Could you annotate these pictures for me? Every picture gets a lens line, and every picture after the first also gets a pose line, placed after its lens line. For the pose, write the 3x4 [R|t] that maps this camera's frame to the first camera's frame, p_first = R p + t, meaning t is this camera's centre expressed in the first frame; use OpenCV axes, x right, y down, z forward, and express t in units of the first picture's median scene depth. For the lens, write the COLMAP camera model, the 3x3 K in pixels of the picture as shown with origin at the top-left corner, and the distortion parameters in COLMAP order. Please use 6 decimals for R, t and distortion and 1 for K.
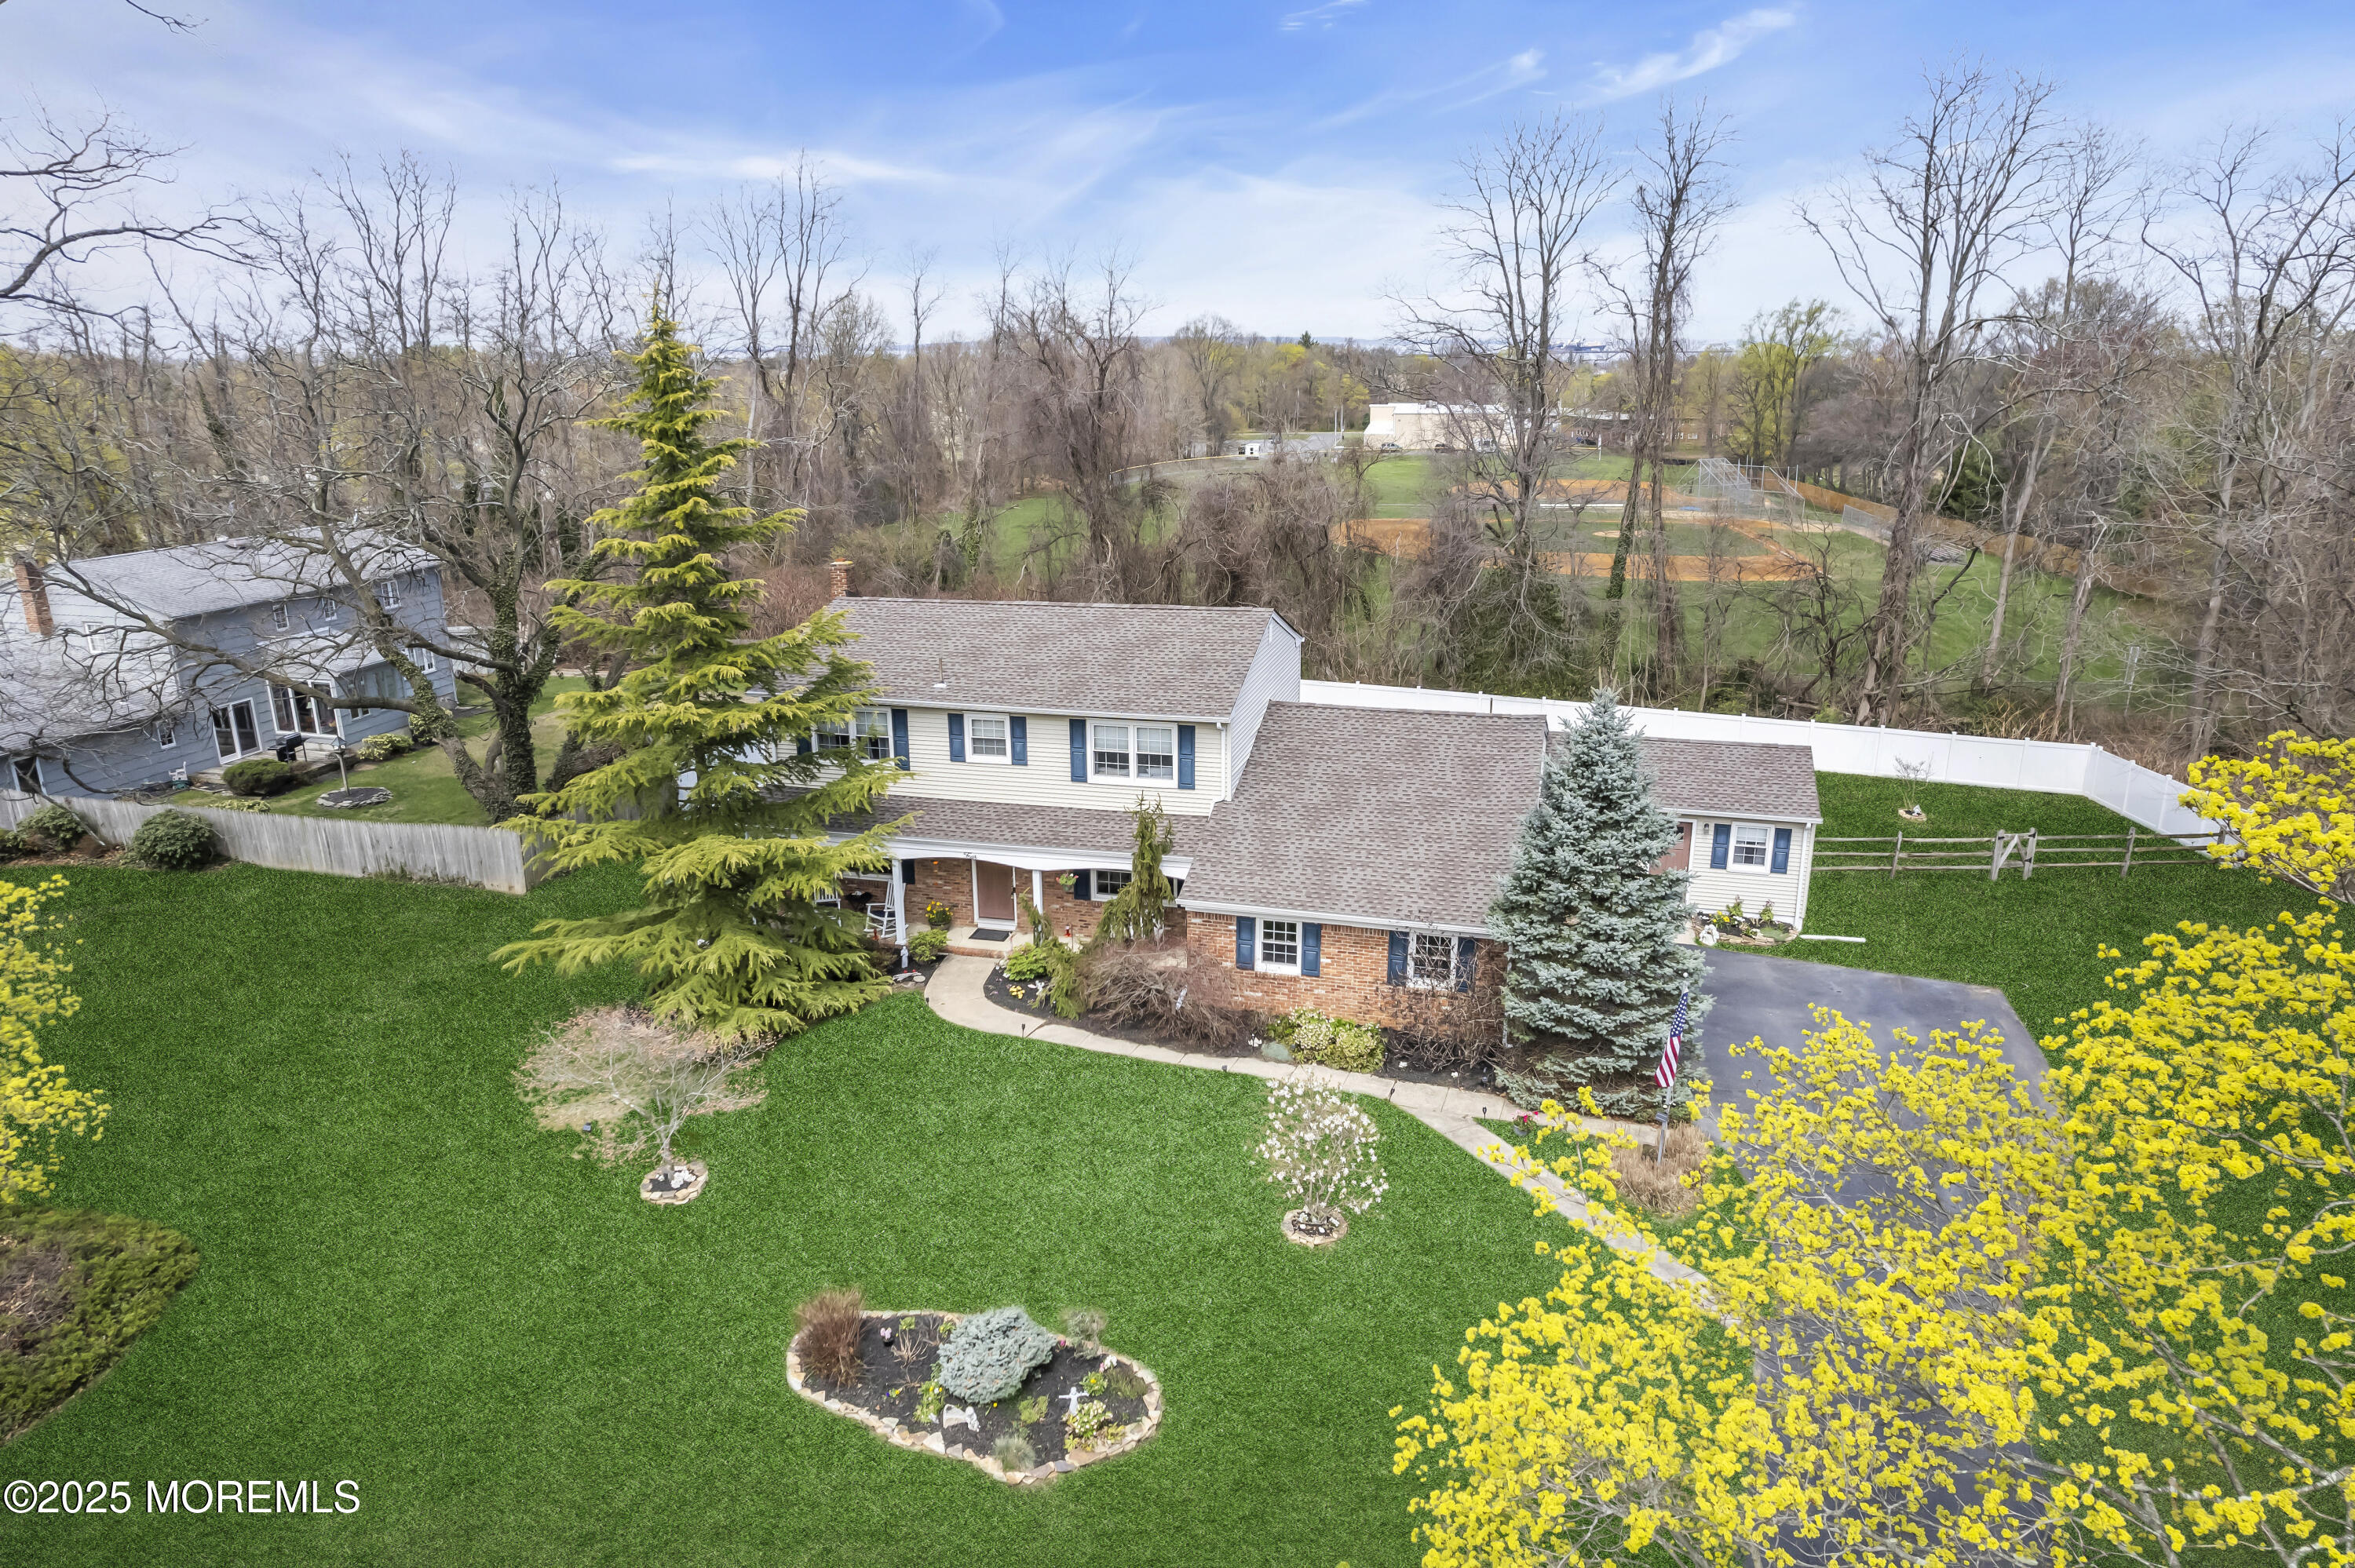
lens RADIAL K [[1497.2, 0, 1177.5], [0, 1497.2, 784.0], [0, 0, 1]] dist [-0.035973, -0.001538]
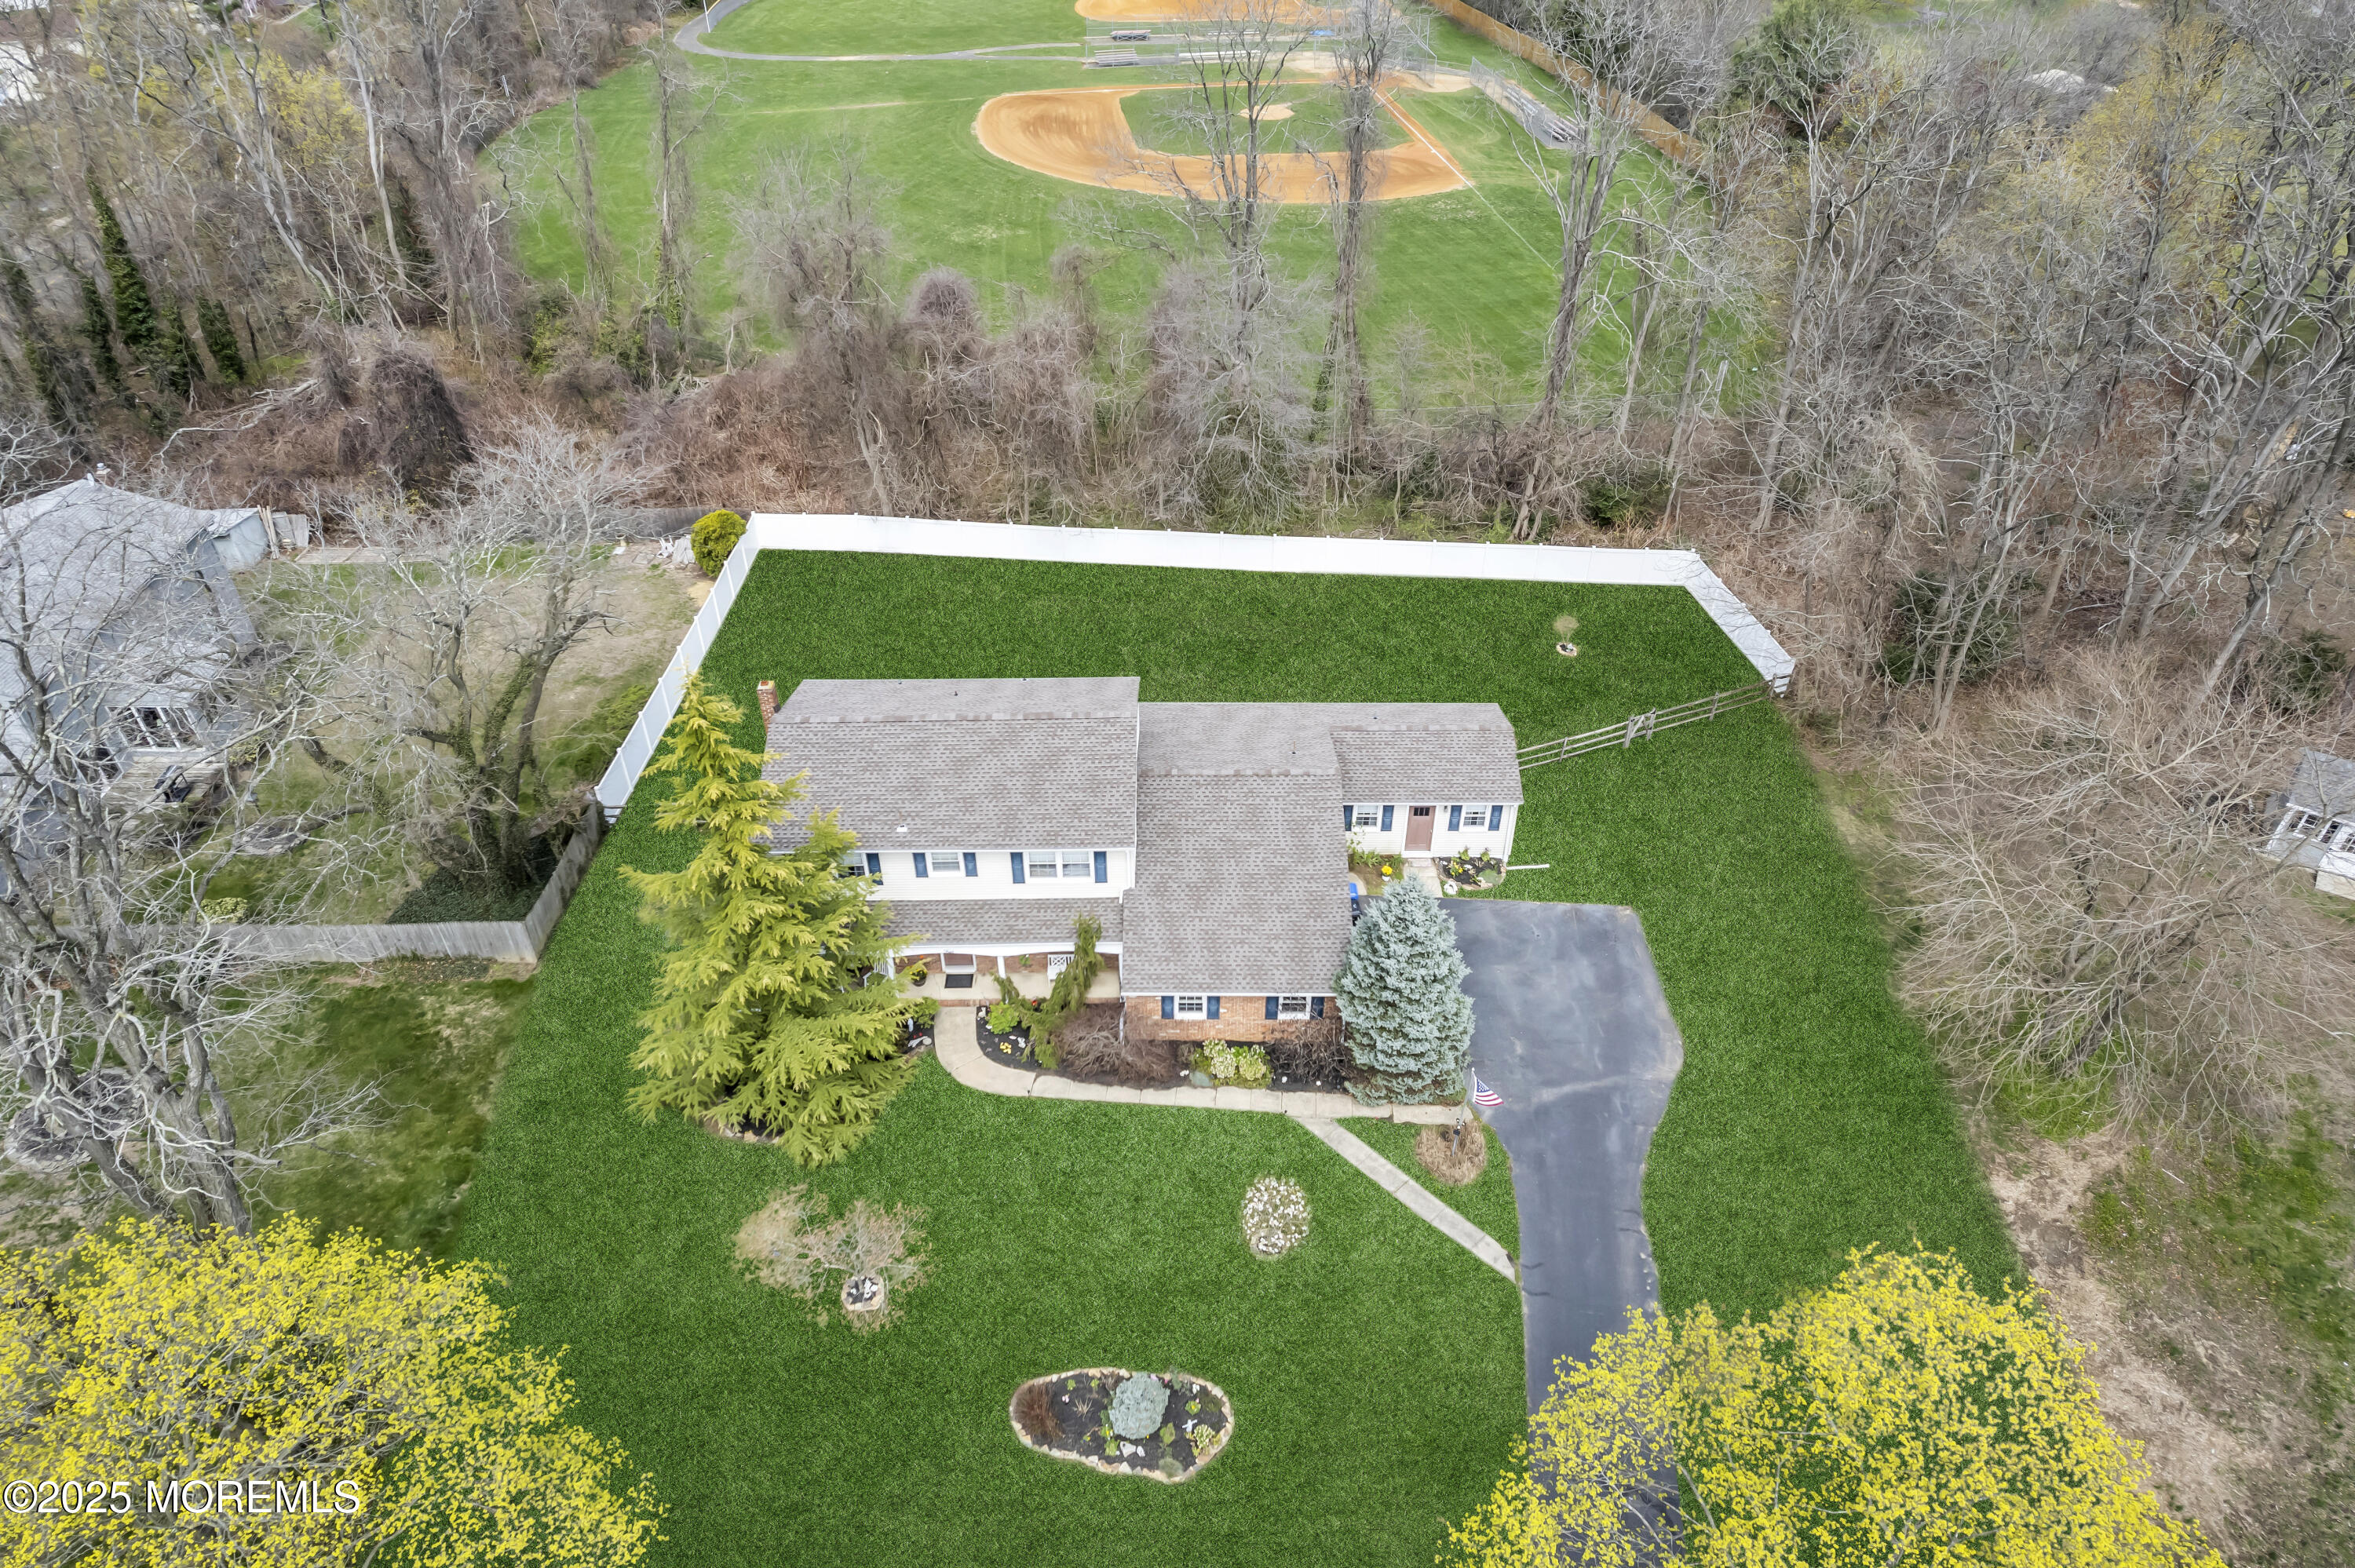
lens RADIAL K [[1497.2, 0, 1177.5], [0, 1497.2, 784.0], [0, 0, 1]] dist [-0.035973, -0.001538]
pose [[0.966147, -0.154456, 0.206645, -0.211946], [0.072589, 0.931369, 0.356768, -0.610659], [-0.247568, -0.329690, 0.911051, -0.257906]]
